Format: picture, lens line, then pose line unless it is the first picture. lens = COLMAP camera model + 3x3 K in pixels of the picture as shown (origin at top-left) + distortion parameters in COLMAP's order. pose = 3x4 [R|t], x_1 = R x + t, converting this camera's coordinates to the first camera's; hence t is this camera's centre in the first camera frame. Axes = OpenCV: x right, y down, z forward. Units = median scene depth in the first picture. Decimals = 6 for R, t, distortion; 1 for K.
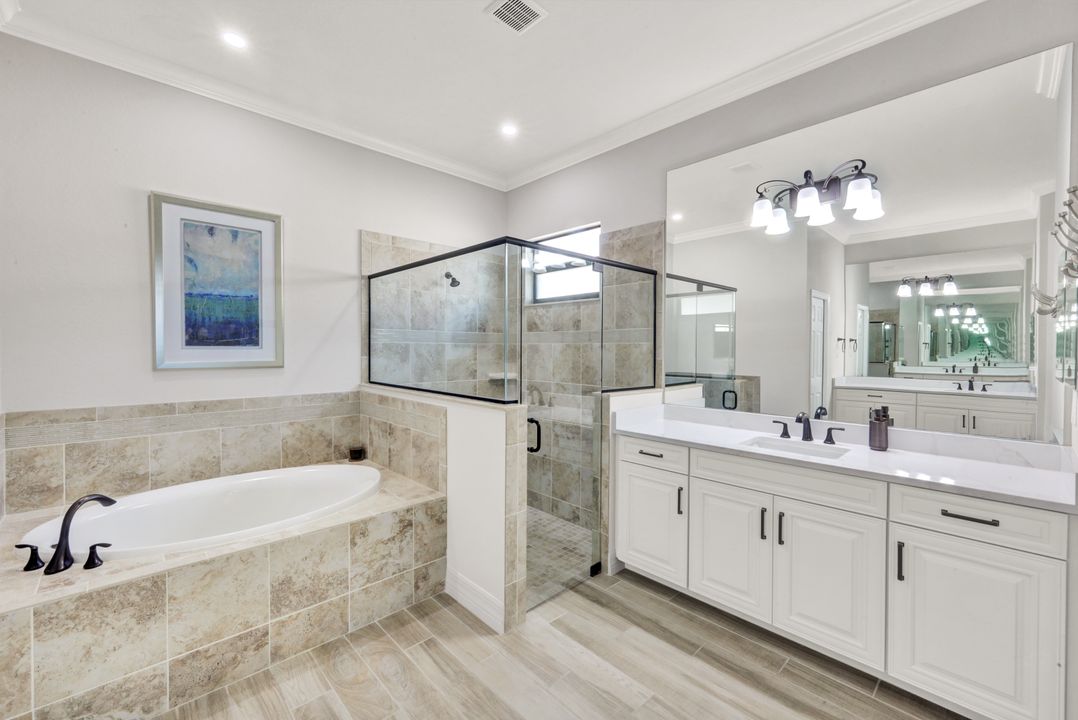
lens RADIAL K [[447.3, 0, 539.0], [0, 447.3, 360.0], [0, 0, 1]] dist [0.001130, 0.000319]
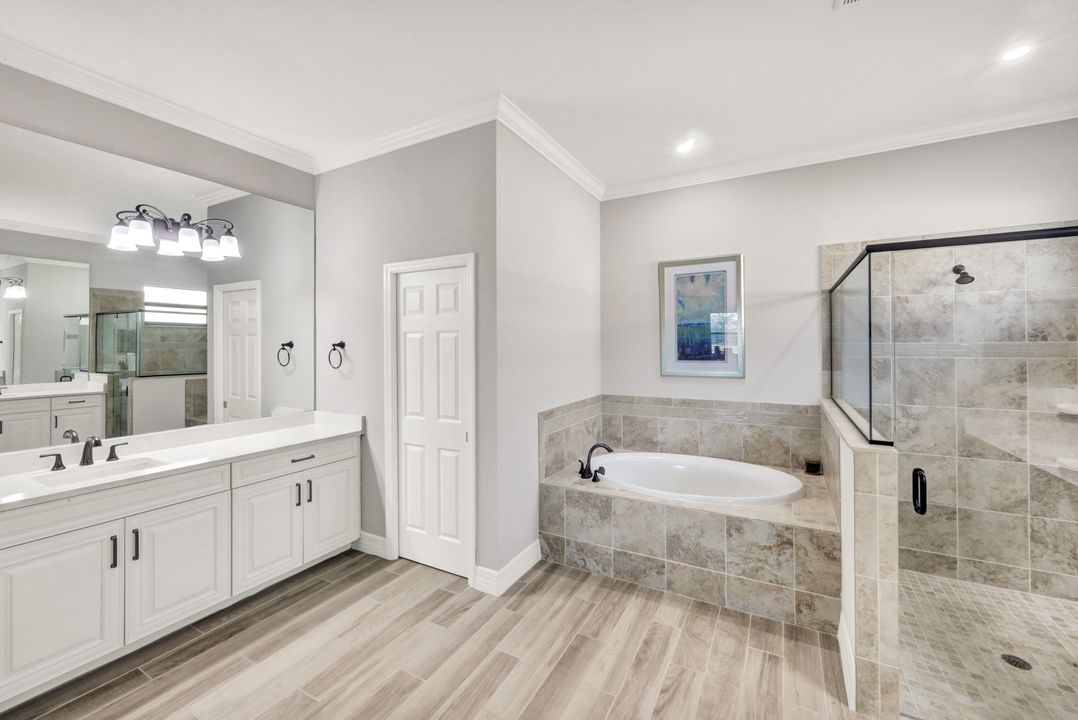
lens RADIAL K [[428.3, 0, 532.1], [0, 428.3, 351.6], [0, 0, 1]] dist [-0.002527, 0.000034]
pose [[0.297346, 0.004561, -0.954759, 0.457045], [-0.018651, 0.999826, -0.001033, -0.055458], [0.954588, 0.018114, 0.297379, 0.140340]]
